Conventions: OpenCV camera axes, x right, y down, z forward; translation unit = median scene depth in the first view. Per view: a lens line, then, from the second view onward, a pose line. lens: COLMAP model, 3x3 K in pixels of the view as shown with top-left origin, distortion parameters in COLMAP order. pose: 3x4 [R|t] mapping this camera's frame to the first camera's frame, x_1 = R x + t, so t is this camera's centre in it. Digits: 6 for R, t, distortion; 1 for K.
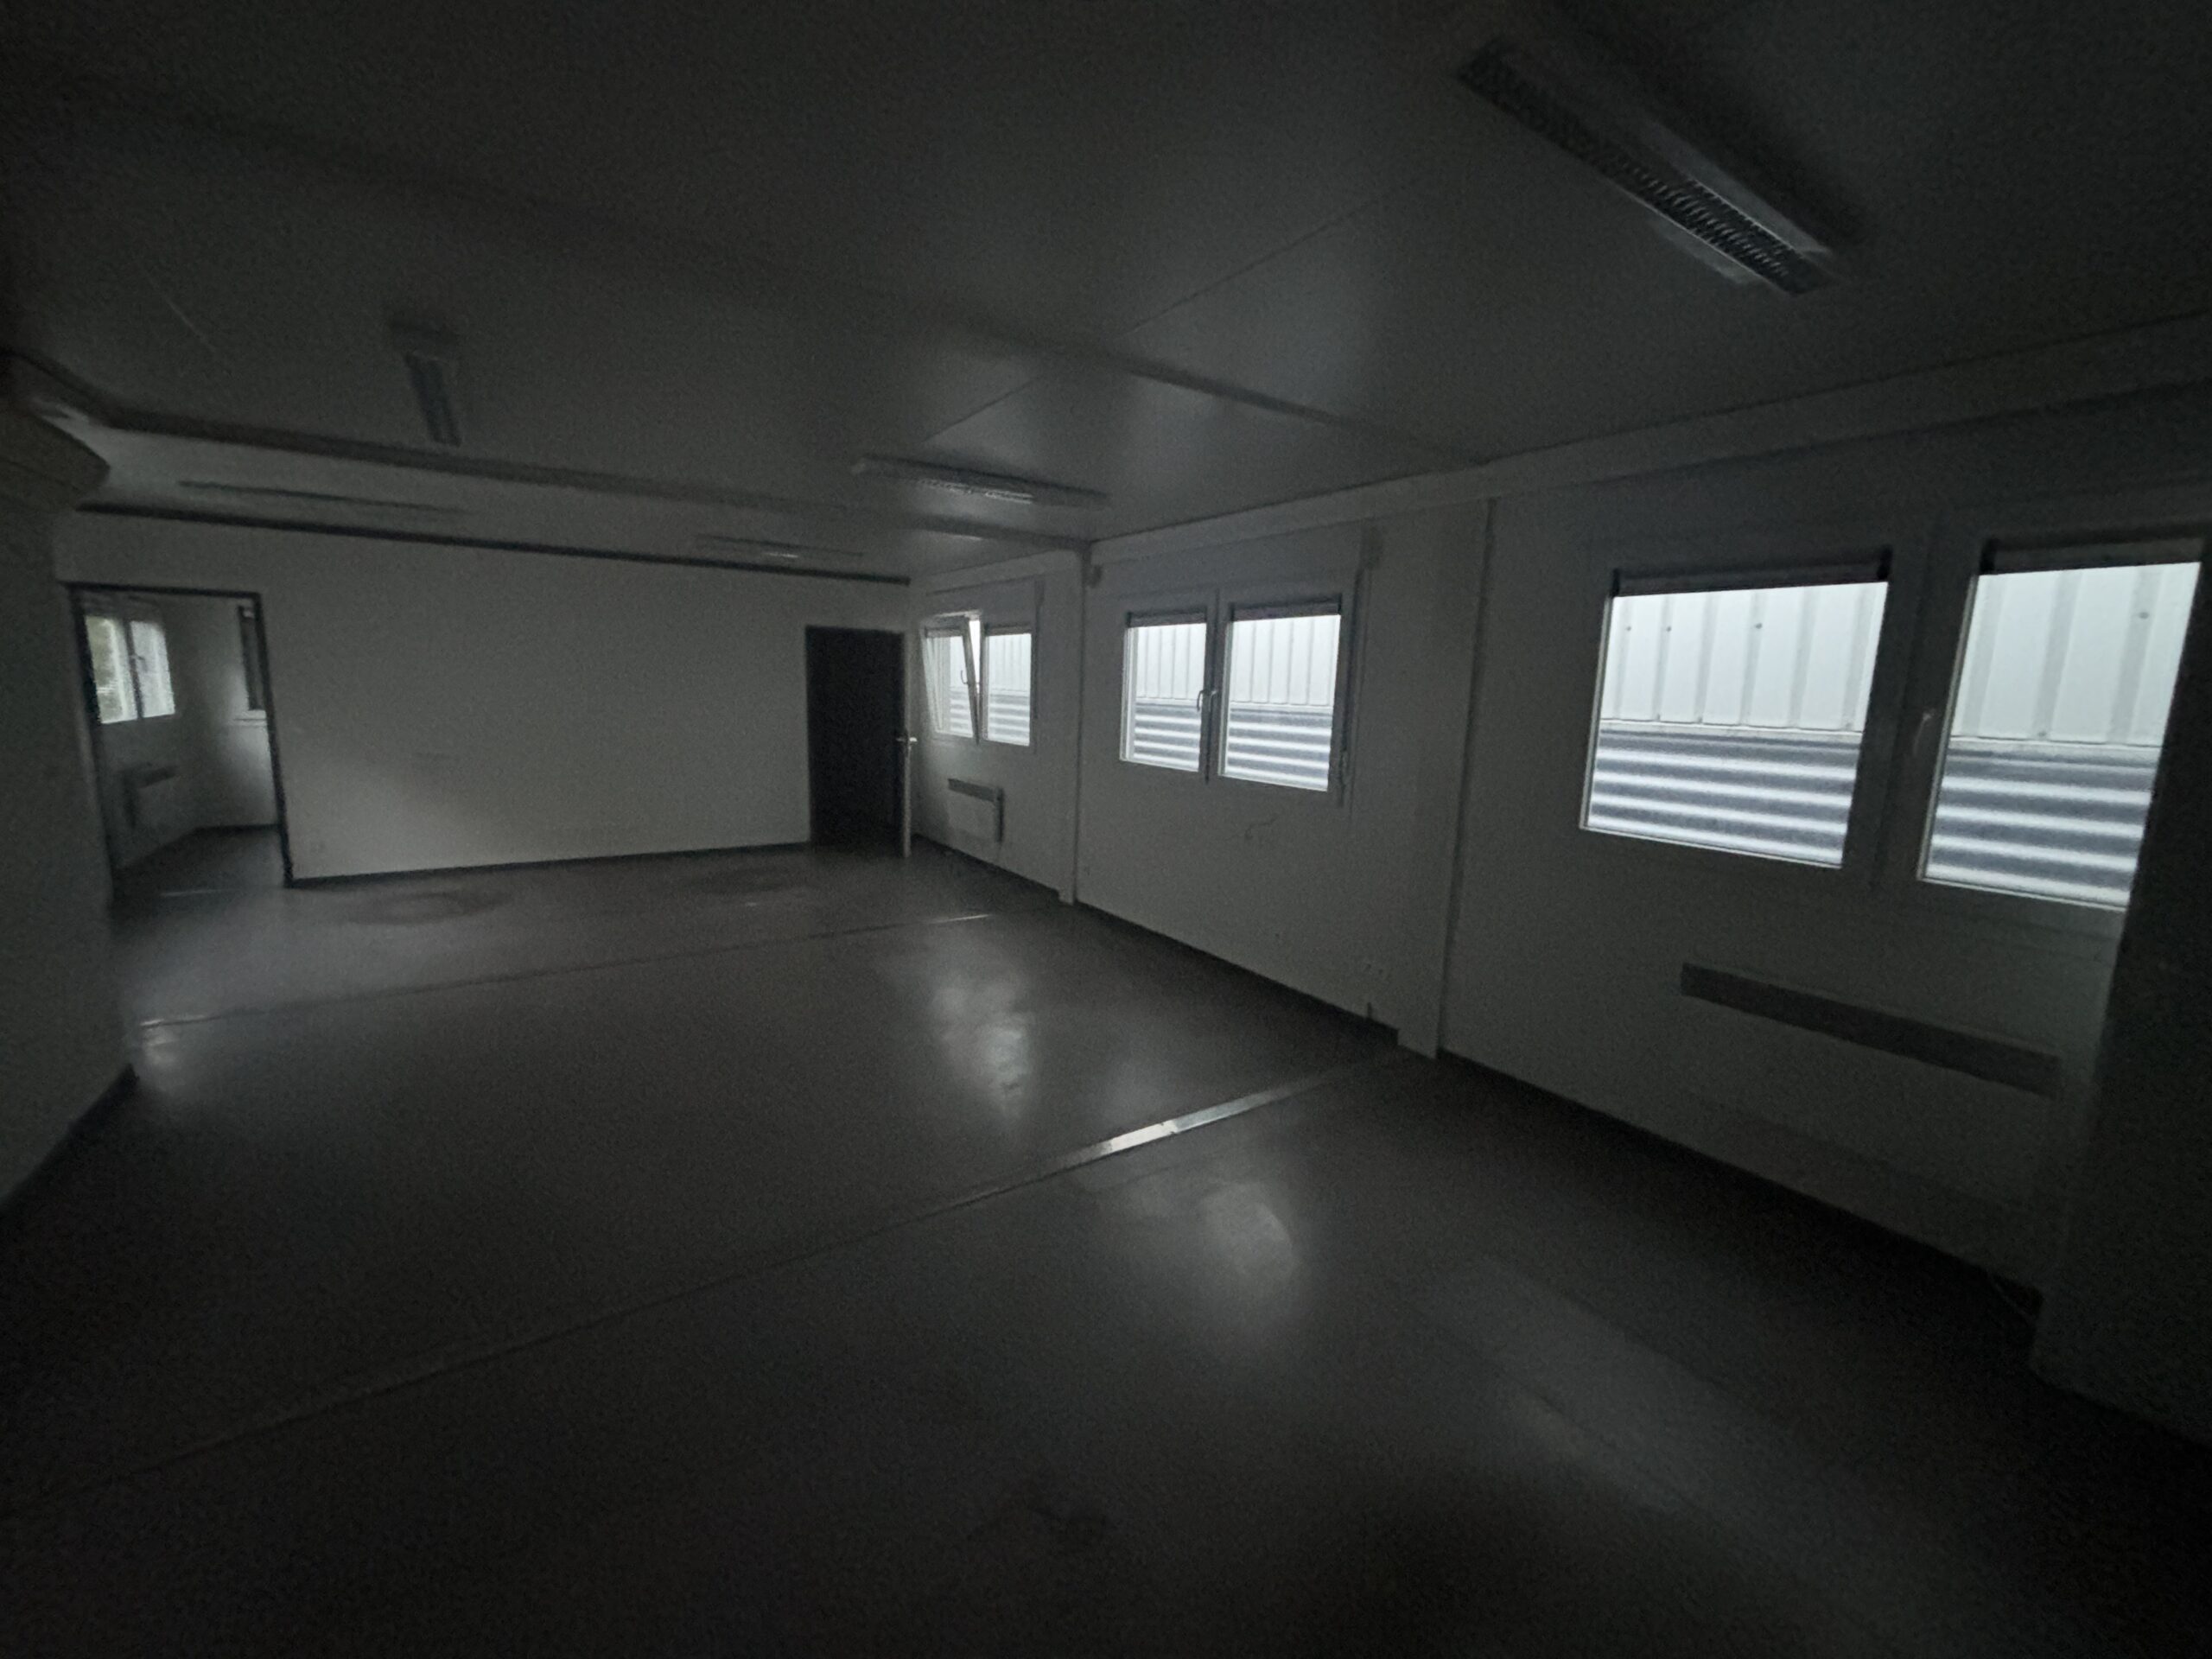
lens RADIAL K [[900.9, 0, 1106.5], [0, 900.9, 830.7], [0, 0, 1]] dist [-0.000617, 0.000017]
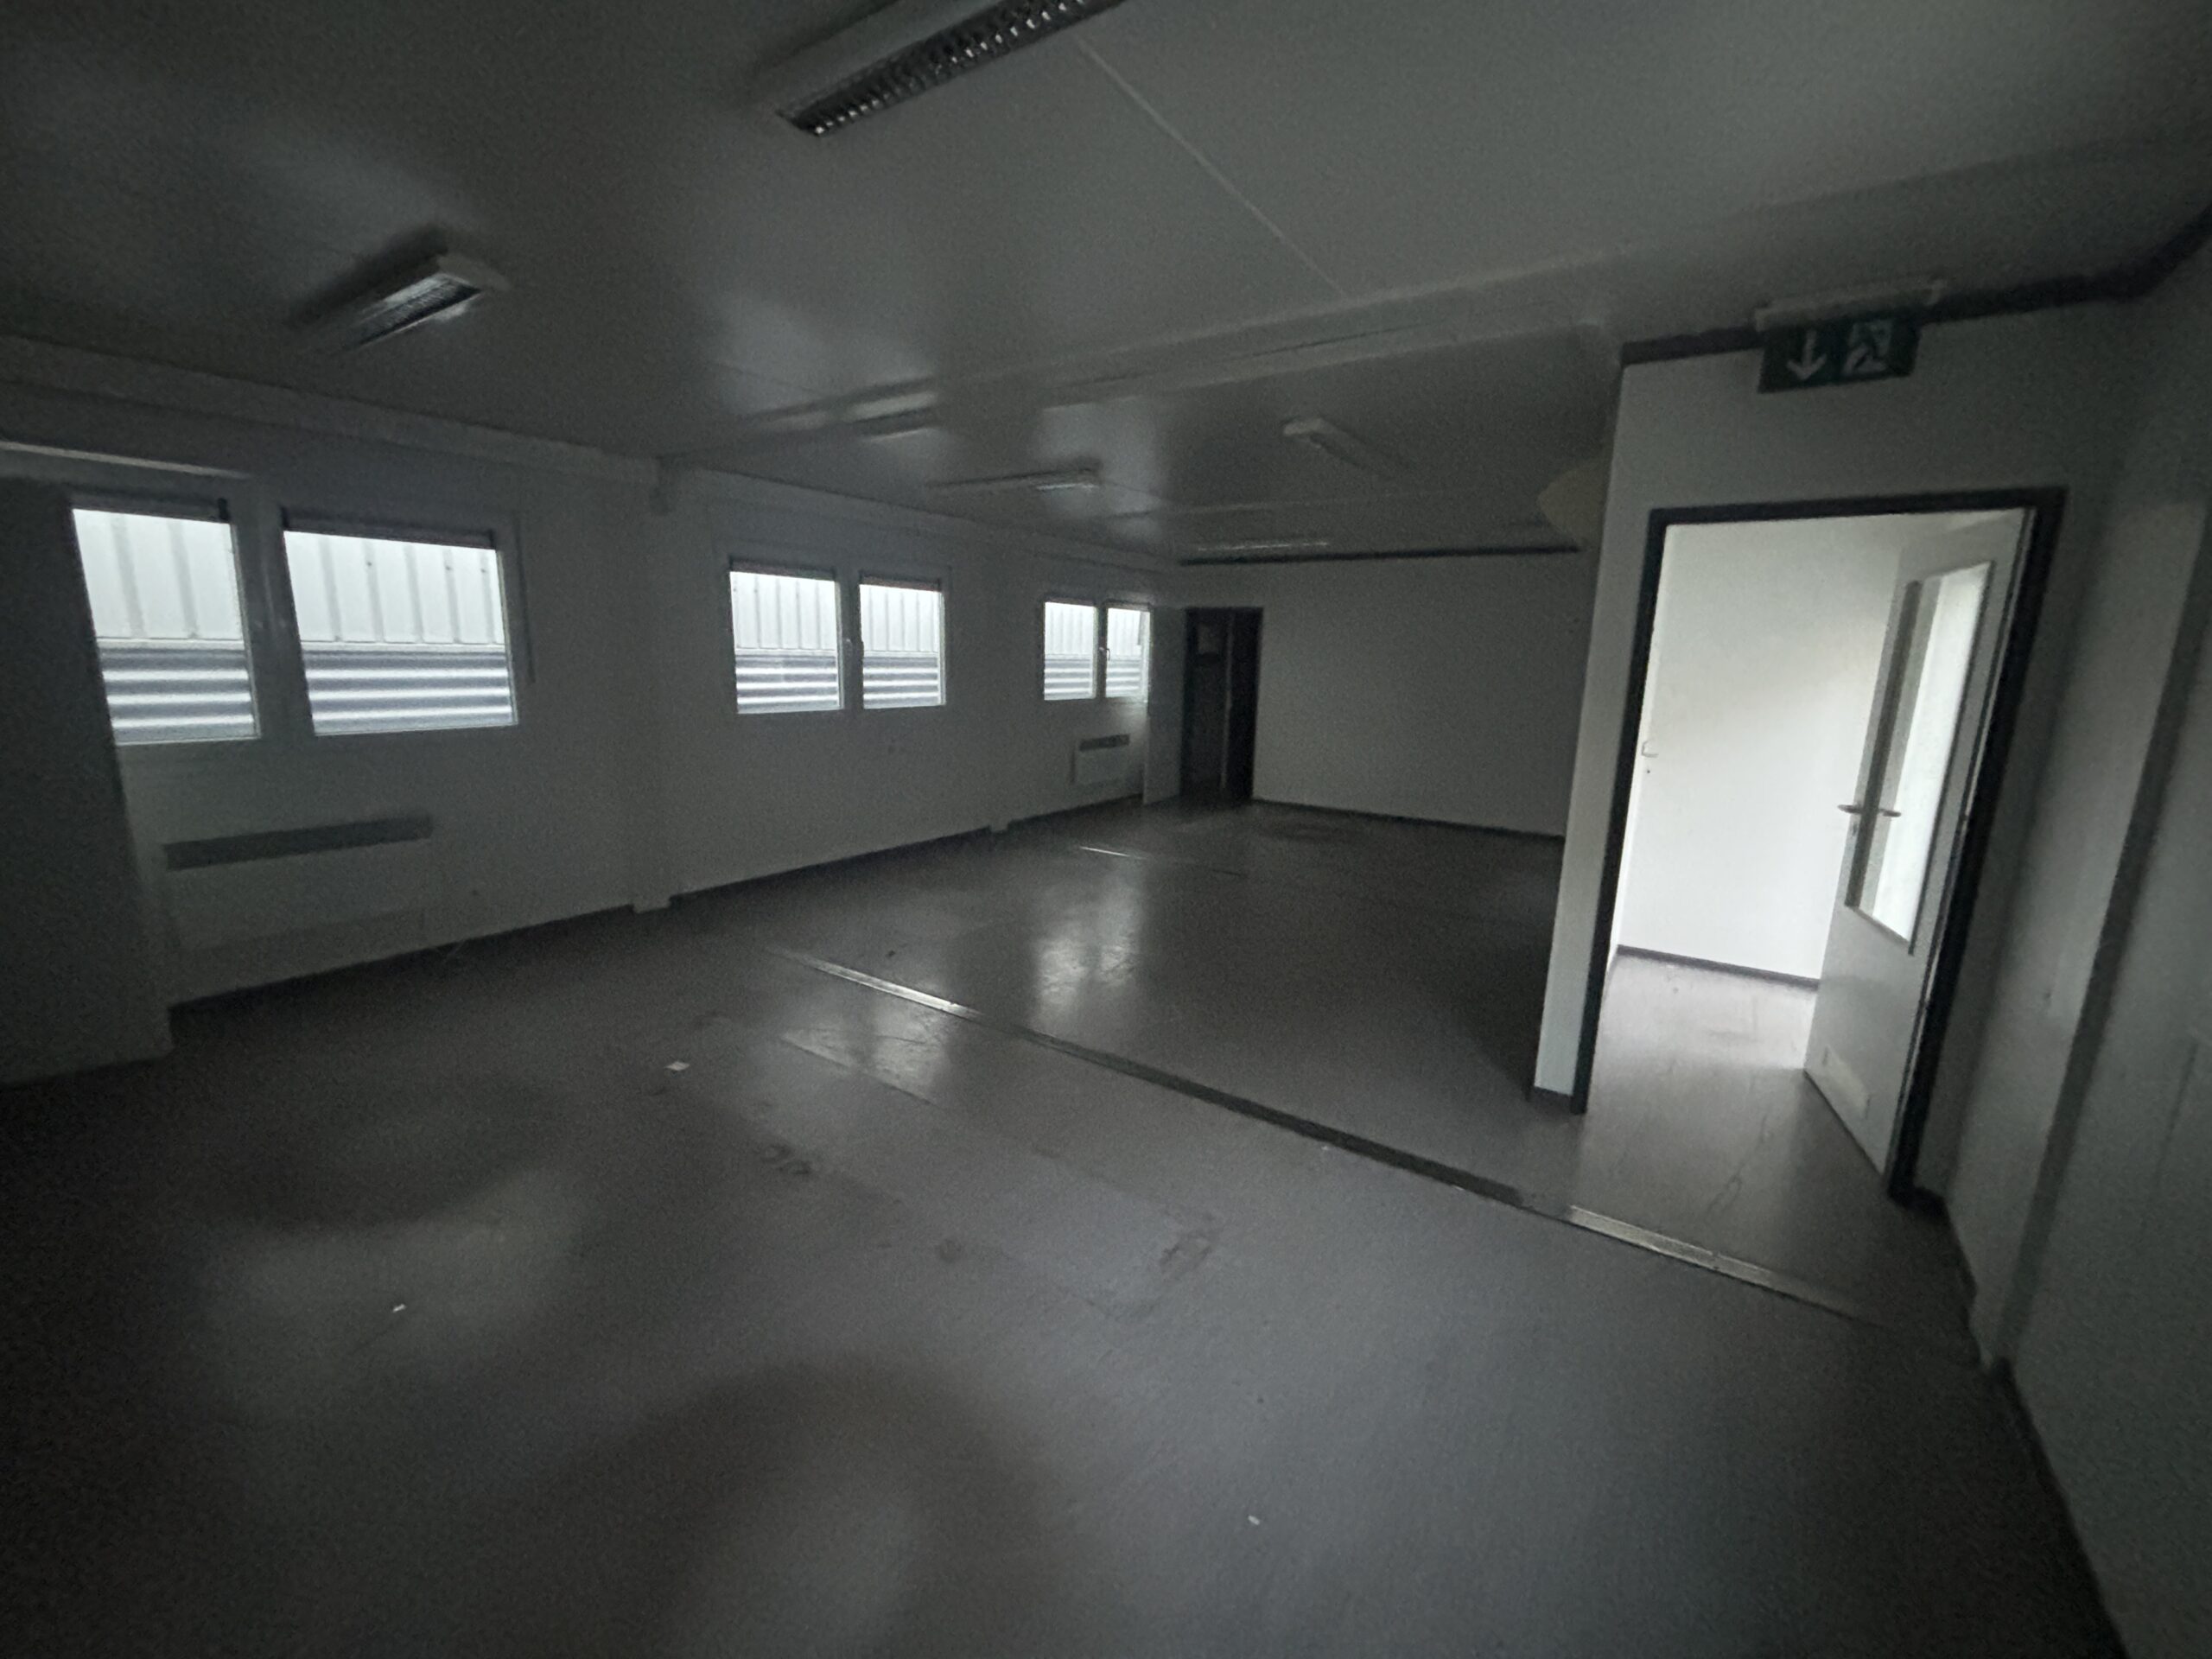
lens RADIAL K [[900.9, 0, 1093.8], [0, 900.9, 831.0], [0, 0, 1]] dist [-0.000617, 0.000017]
pose [[-0.384368, -0.228316, 0.894502, -1.100709], [0.098489, 0.953264, 0.285636, -0.216942], [-0.917911, 0.197888, -0.343917, 1.119100]]
